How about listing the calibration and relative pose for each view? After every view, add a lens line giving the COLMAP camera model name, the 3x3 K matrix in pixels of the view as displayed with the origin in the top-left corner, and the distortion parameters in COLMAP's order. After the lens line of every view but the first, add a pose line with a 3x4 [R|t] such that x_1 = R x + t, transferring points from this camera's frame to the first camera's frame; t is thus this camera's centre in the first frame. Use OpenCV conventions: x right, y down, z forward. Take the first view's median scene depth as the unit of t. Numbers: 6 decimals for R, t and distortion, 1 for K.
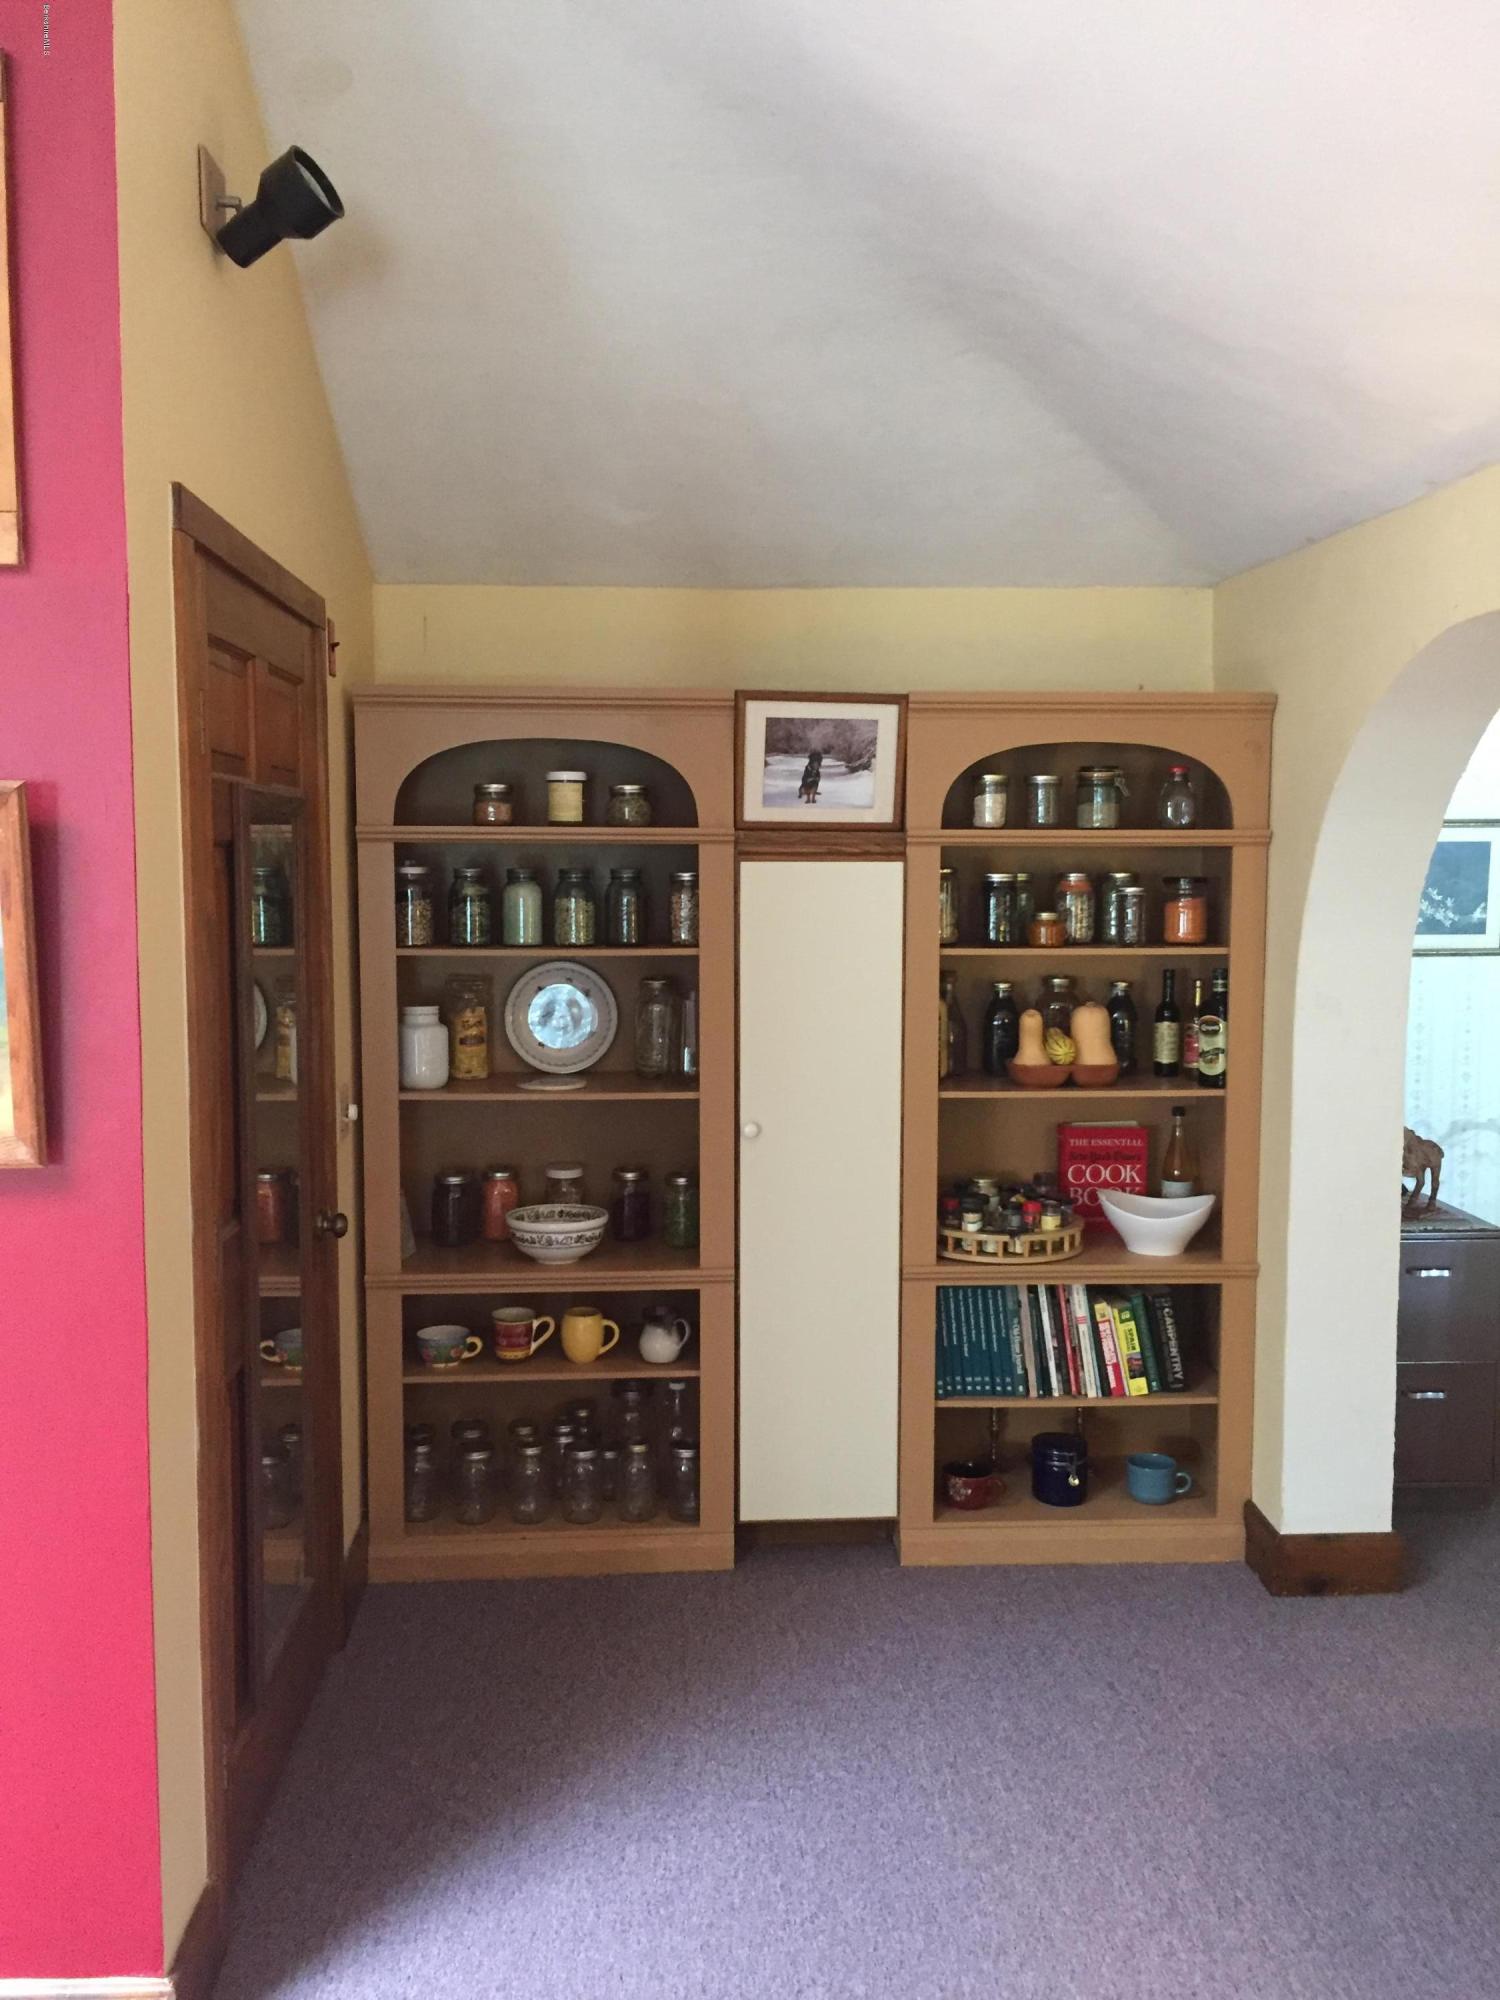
lens RADIAL K [[1713.7, 0, 768.6], [0, 1713.7, 1002.2], [0, 0, 1]] dist [0.080767, -0.115920]
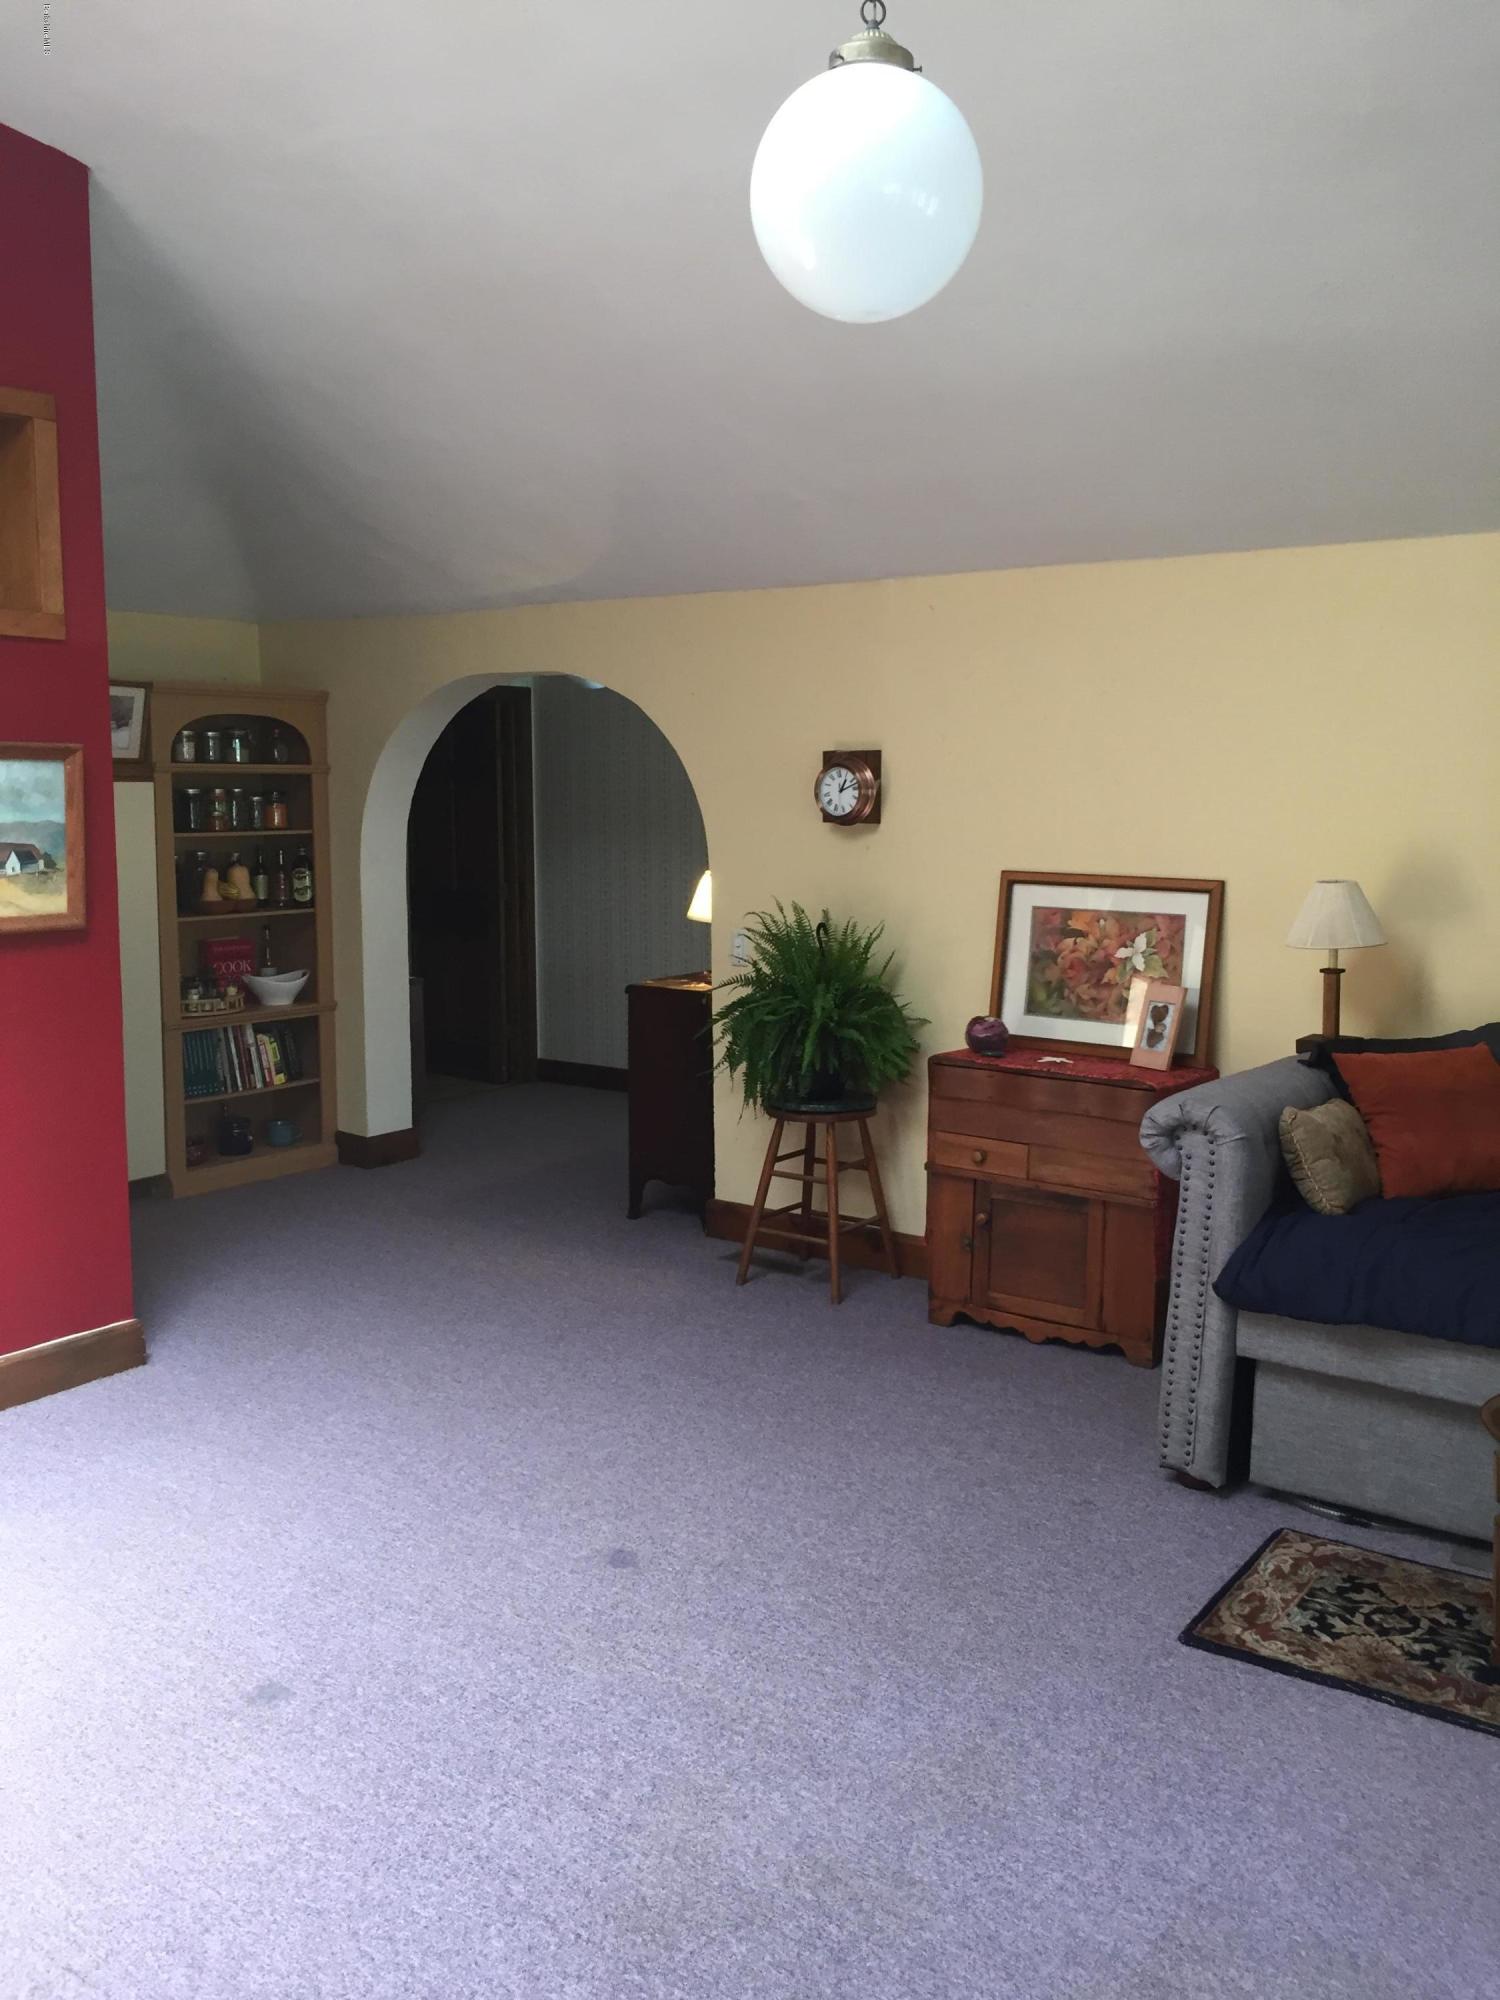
lens RADIAL K [[1713.7, 0, 750.5], [0, 1713.7, 998.1], [0, 0, 1]] dist [0.080767, -0.115920]
pose [[0.649680, -0.096941, 0.754001, -0.817184], [0.066269, 0.995282, 0.070862, 0.046920], [-0.757314, 0.003930, 0.653040, -0.538877]]
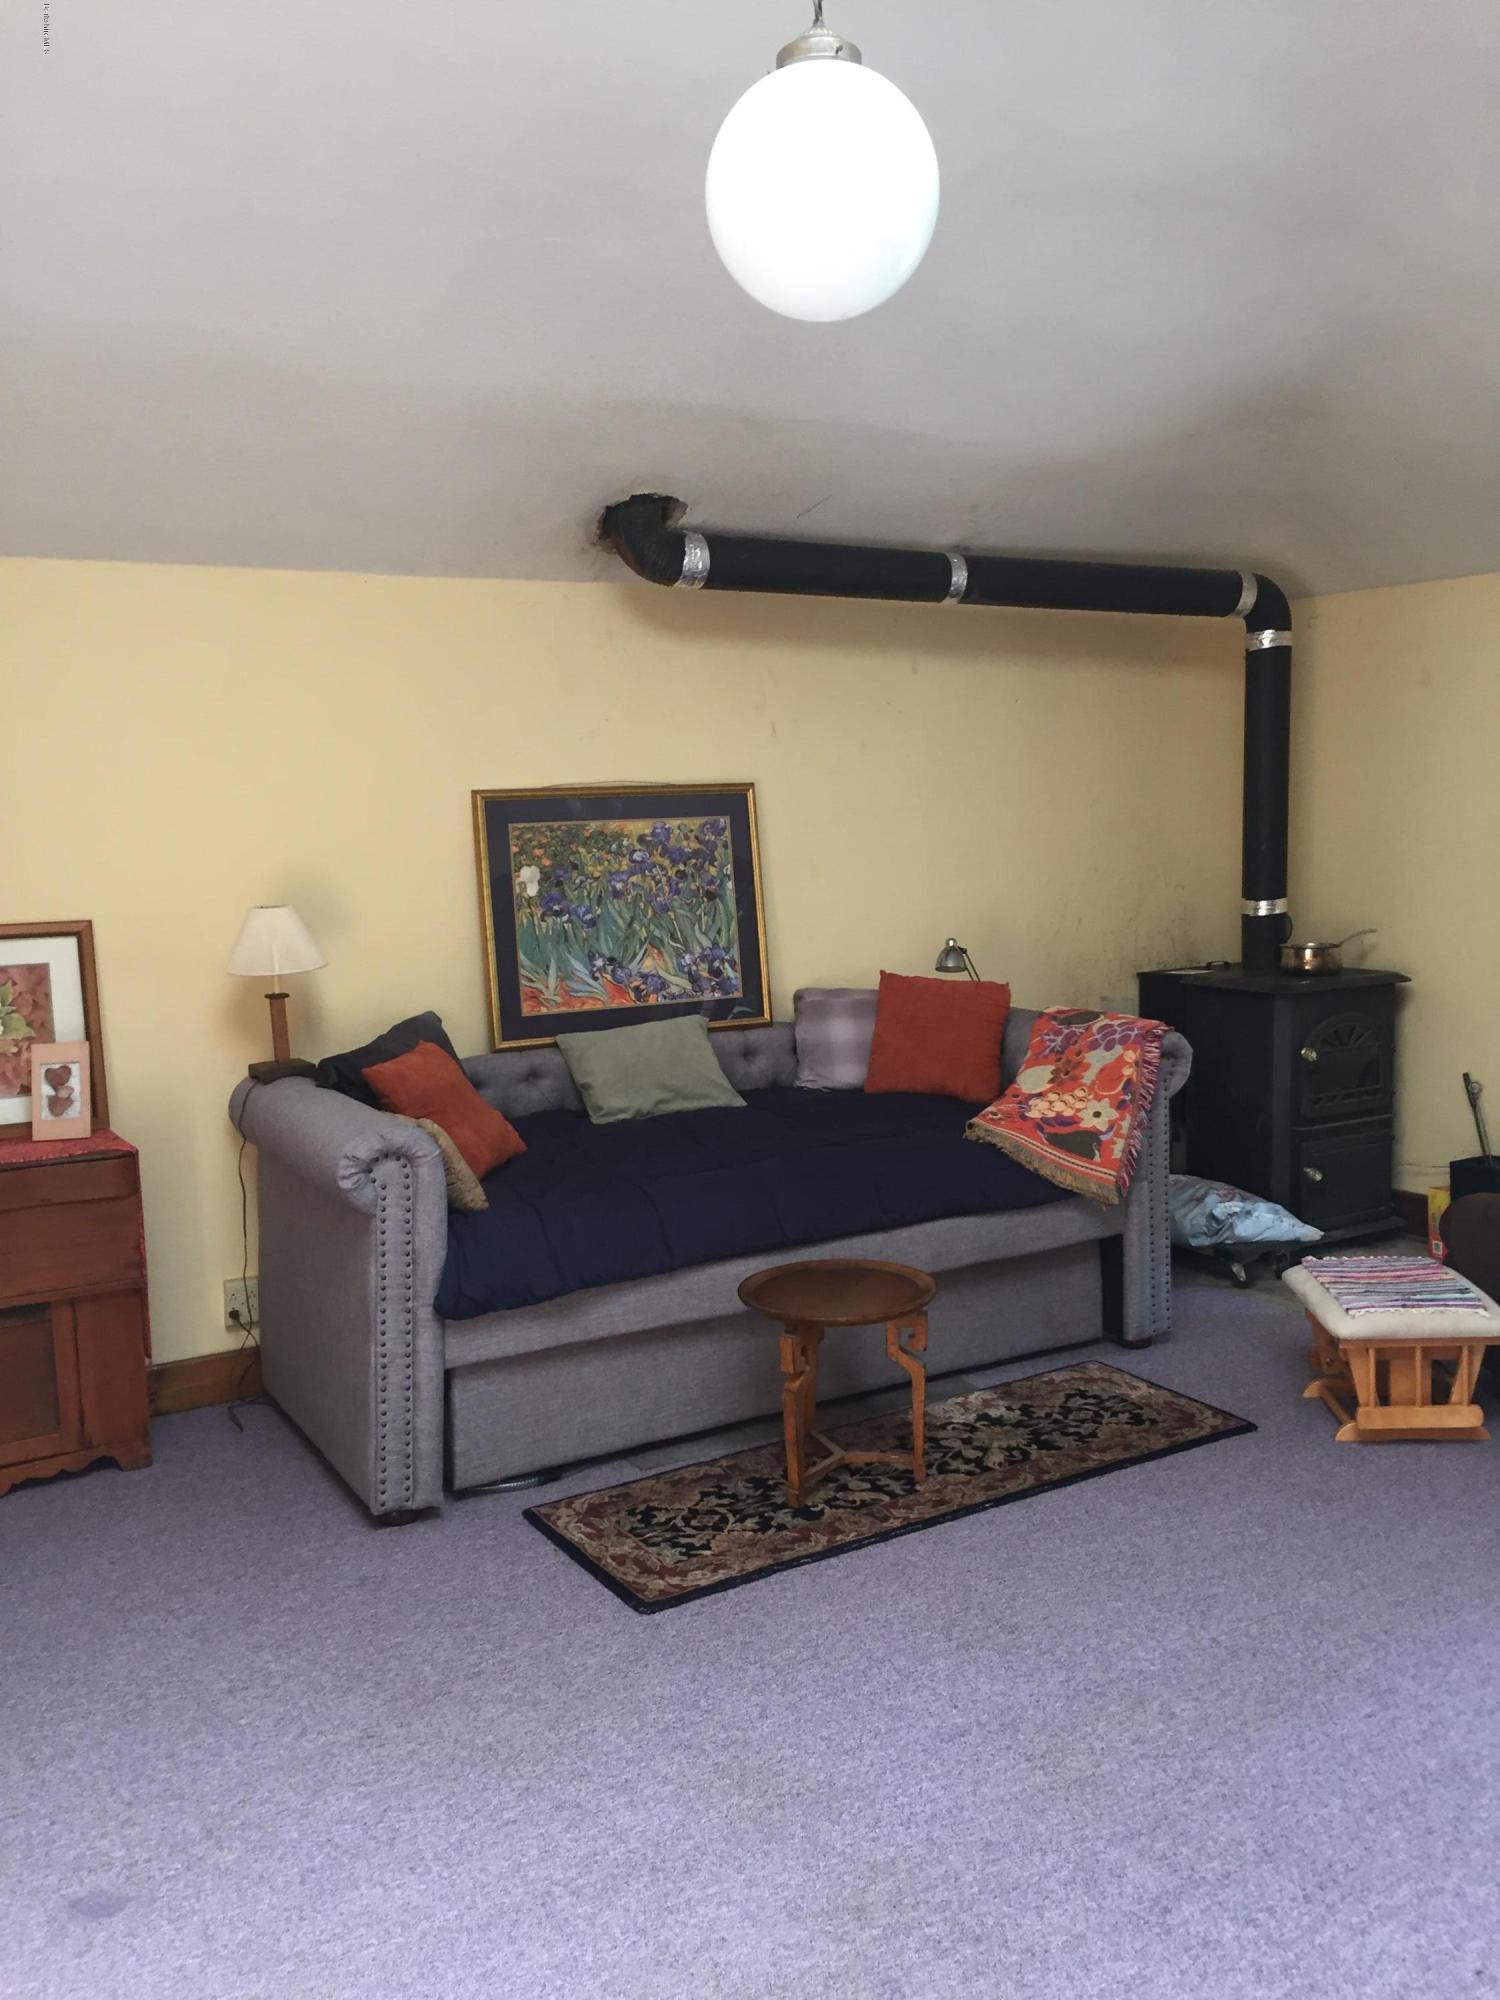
lens RADIAL K [[1713.7, 0, 761.4], [0, 1713.7, 999.6], [0, 0, 1]] dist [0.080767, -0.115920]
pose [[-0.433114, -0.094636, 0.896357, -0.859766], [0.109105, 0.981656, 0.156360, -0.005255], [-0.894711, 0.165519, -0.414843, 0.103318]]
